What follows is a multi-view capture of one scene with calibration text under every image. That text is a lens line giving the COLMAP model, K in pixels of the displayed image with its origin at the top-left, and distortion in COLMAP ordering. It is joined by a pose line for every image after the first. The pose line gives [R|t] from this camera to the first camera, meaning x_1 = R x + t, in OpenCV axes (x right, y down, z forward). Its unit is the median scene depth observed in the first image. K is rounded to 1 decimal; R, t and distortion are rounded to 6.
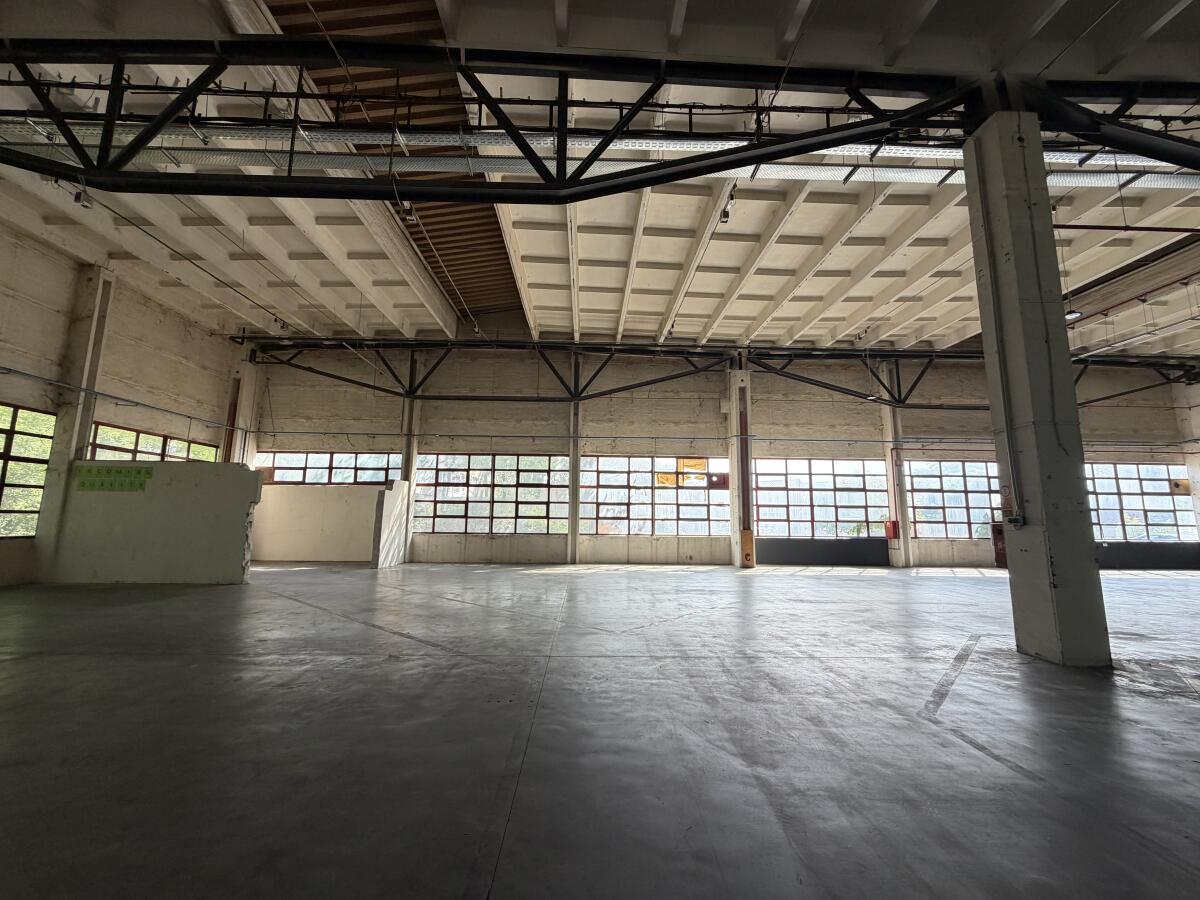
lens RADIAL K [[480.5, 0, 596.4], [0, 480.5, 448.9], [0, 0, 1]] dist [0.001003, 0.000188]
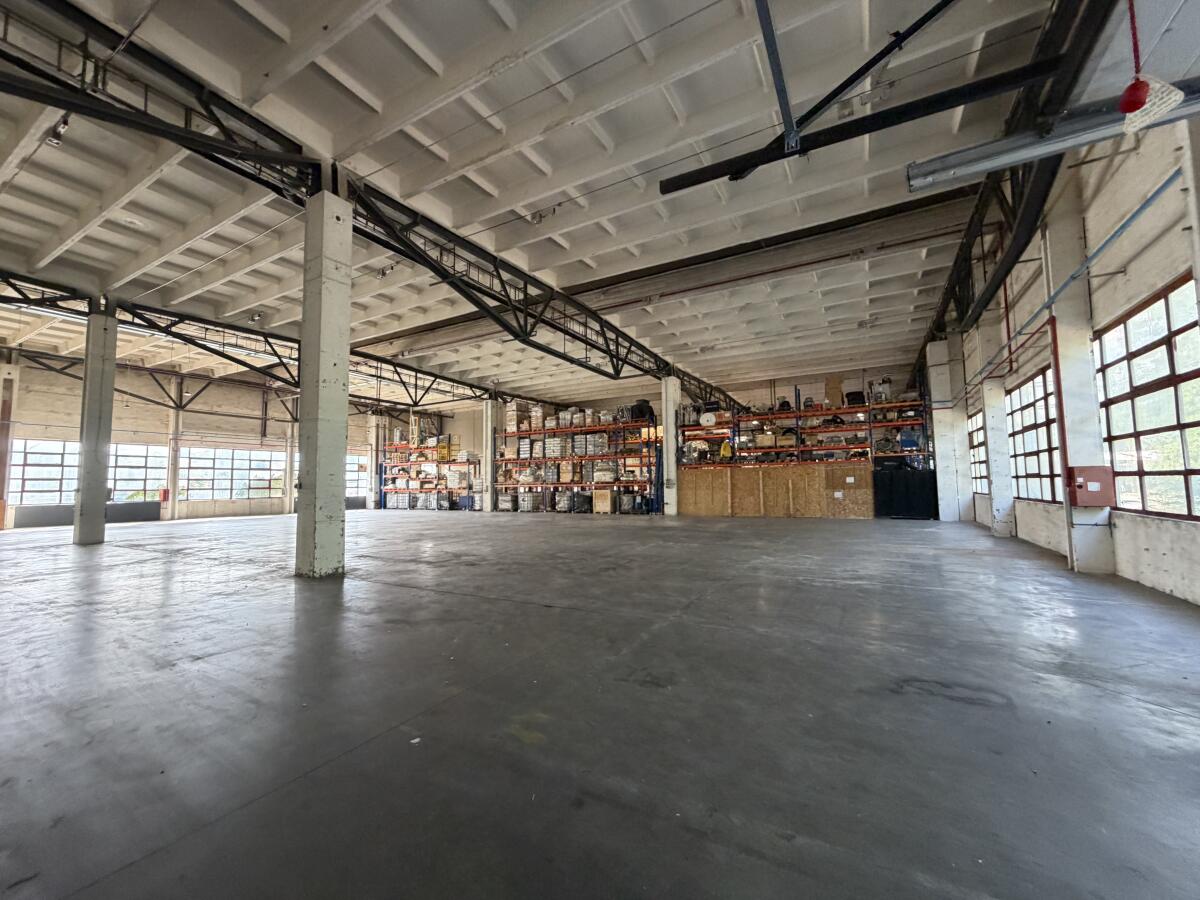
lens RADIAL K [[488.0, 0, 585.5], [0, 488.0, 451.9], [0, 0, 1]] dist [0.011535, 0.000093]
pose [[0.526462, 0.040343, 0.849241, 0.023184], [-0.104530, 0.994367, 0.017563, -0.117348], [-0.843749, -0.098017, 0.527713, -0.819792]]
